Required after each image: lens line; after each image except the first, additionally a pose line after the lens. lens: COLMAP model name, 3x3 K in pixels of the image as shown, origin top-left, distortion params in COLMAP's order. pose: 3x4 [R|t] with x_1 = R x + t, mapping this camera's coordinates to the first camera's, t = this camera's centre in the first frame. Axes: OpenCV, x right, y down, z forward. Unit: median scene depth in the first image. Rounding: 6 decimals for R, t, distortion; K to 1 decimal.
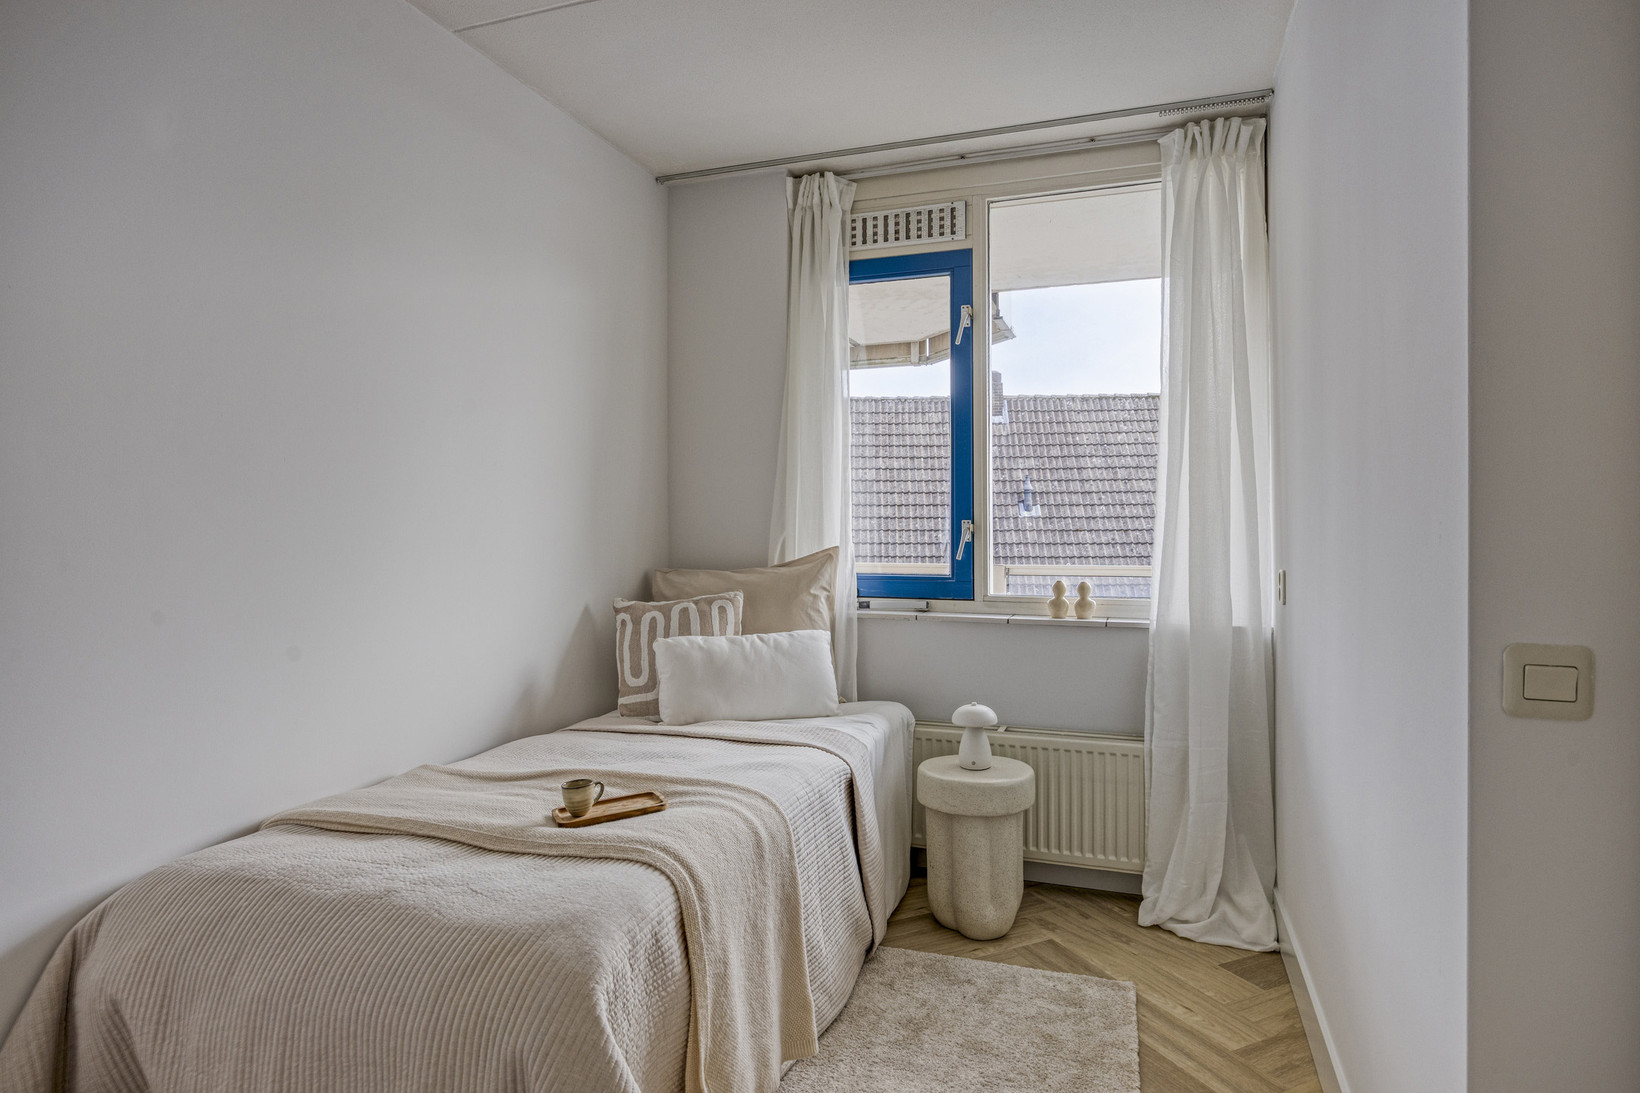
lens RADIAL K [[900.9, 0, 819.3], [0, 900.9, 545.1], [0, 0, 1]] dist [-0.012571, 0.005104]
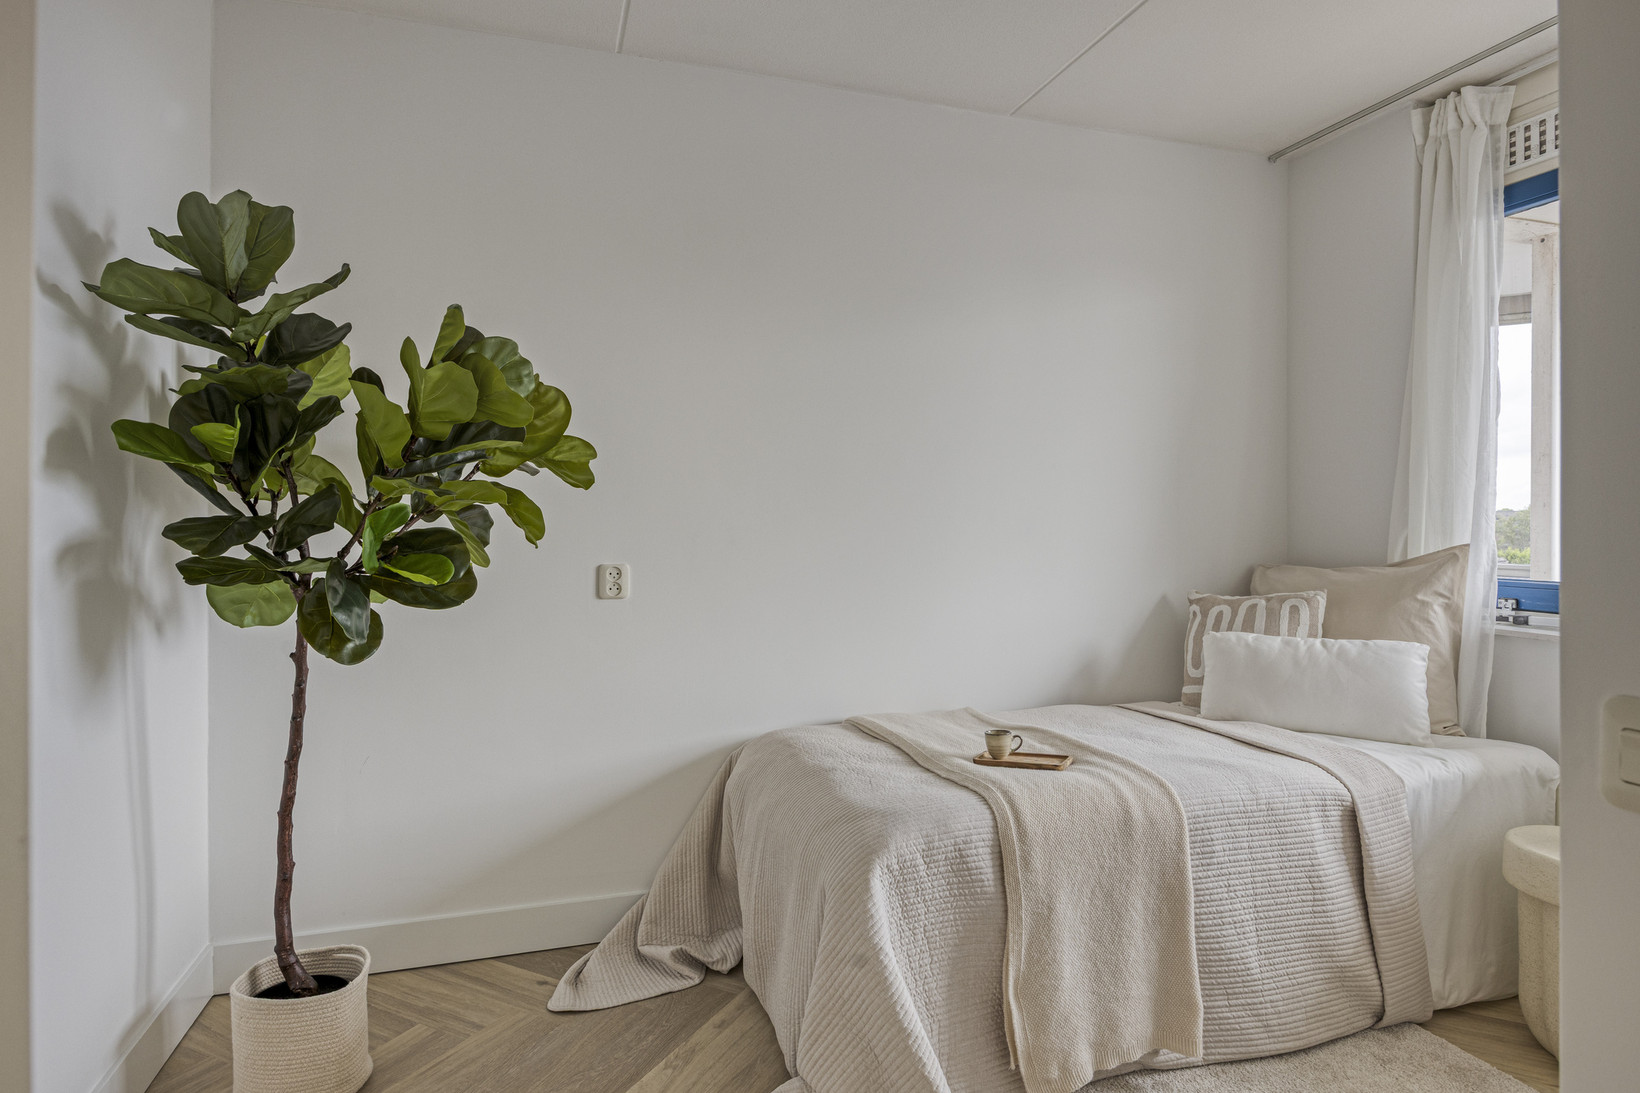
lens RADIAL K [[900.9, 0, 817.8], [0, 900.9, 532.7], [0, 0, 1]] dist [-0.012571, 0.005104]
pose [[0.602777, 0.013307, -0.797799, 0.336737], [-0.018226, 0.999830, 0.002906, -0.000879], [0.797701, 0.012789, 0.602917, 0.047332]]
